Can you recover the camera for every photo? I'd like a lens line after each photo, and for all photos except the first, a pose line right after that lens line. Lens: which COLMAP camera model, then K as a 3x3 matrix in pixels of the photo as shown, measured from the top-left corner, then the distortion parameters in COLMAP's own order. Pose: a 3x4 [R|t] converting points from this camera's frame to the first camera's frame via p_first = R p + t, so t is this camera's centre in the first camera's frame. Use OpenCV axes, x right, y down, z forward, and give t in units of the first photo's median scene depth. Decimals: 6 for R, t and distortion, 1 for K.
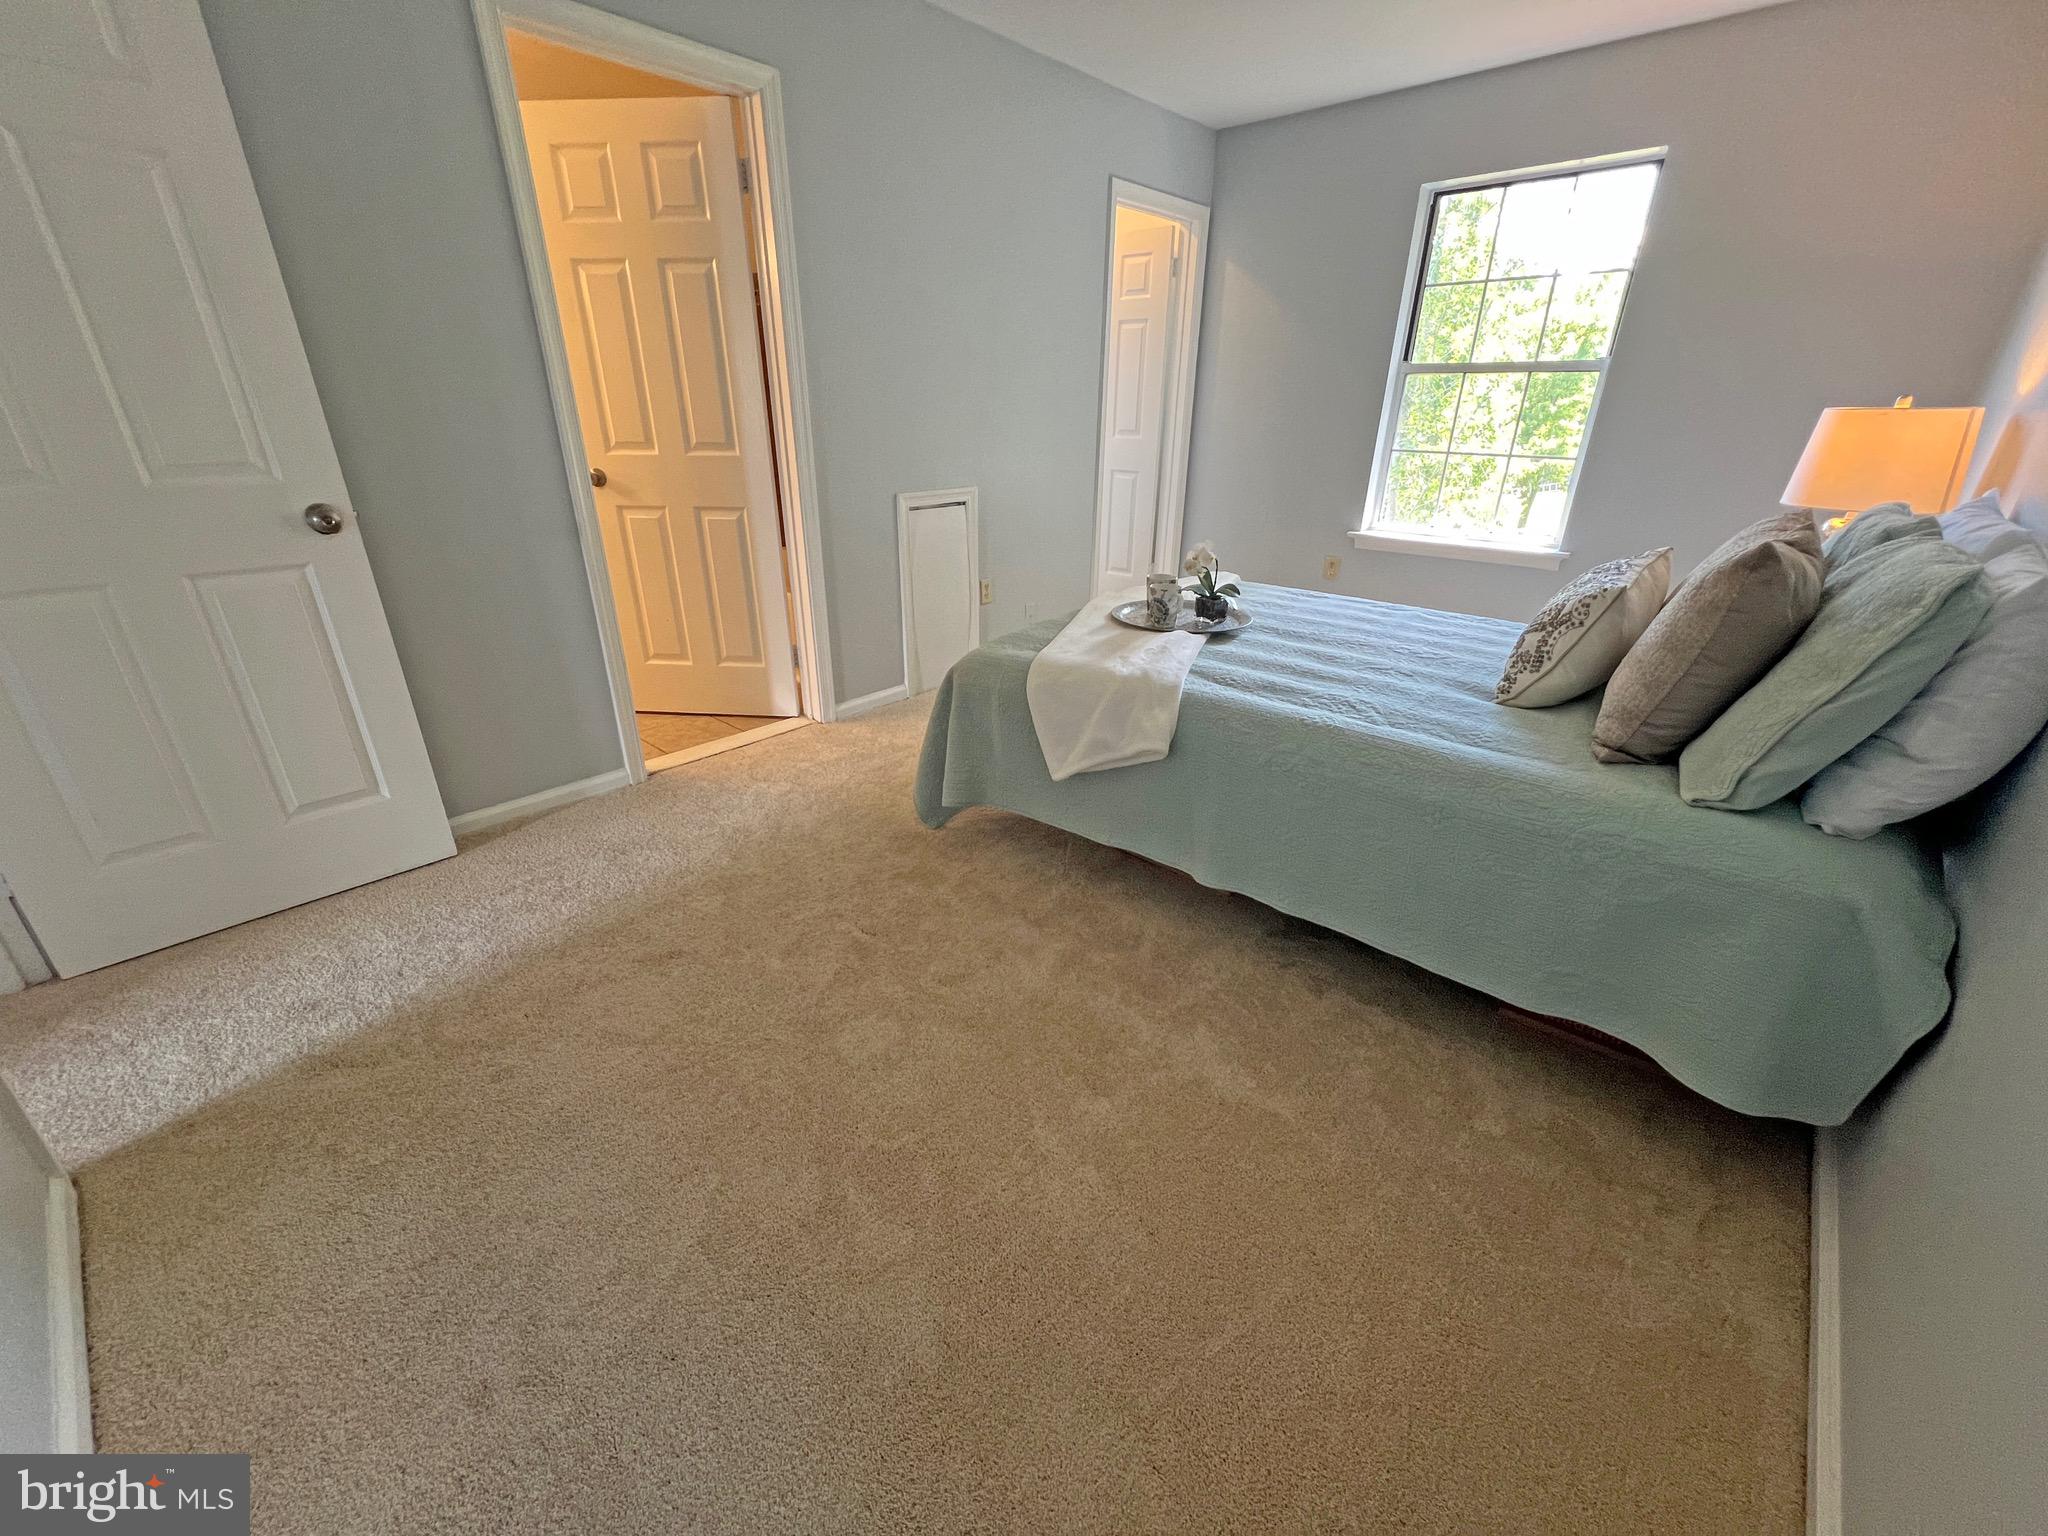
lens RADIAL K [[821.2, 0, 1019.2], [0, 821.2, 770.5], [0, 0, 1]] dist [-0.000634, -0.005732]
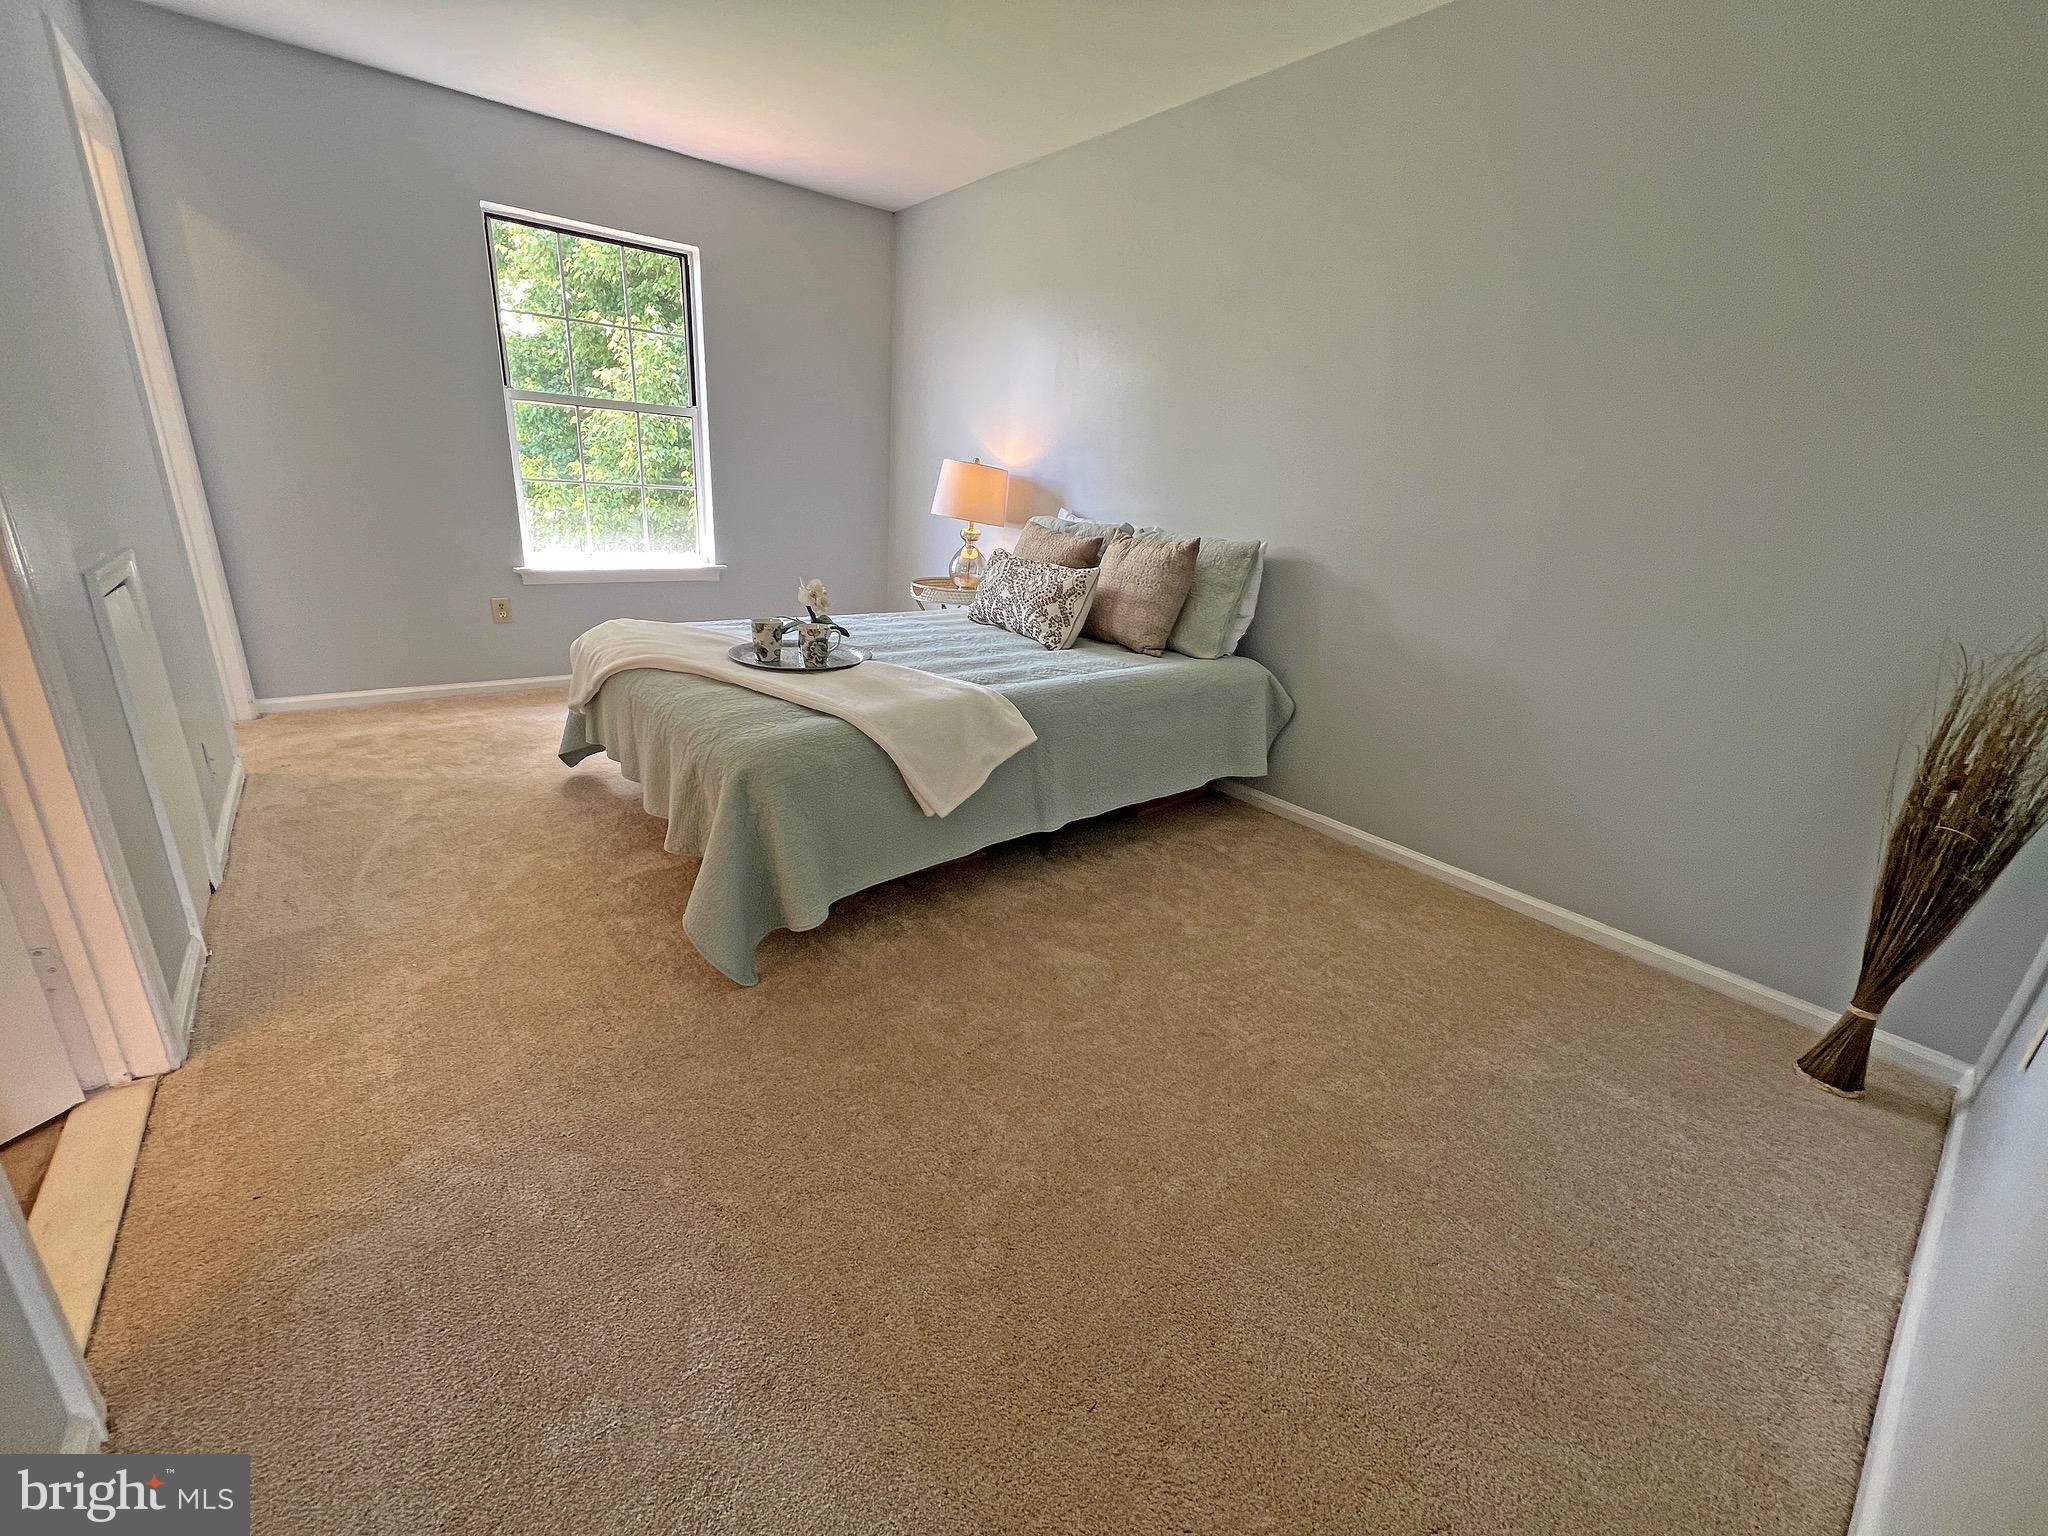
lens RADIAL K [[821.2, 0, 1019.2], [0, 821.2, 770.5], [0, 0, 1]] dist [-0.000634, -0.005732]
pose [[0.166949, -0.326140, 0.930463, -0.867131], [0.340111, 0.904832, 0.256132, -0.268015], [-0.925447, 0.273700, 0.261985, 0.631423]]
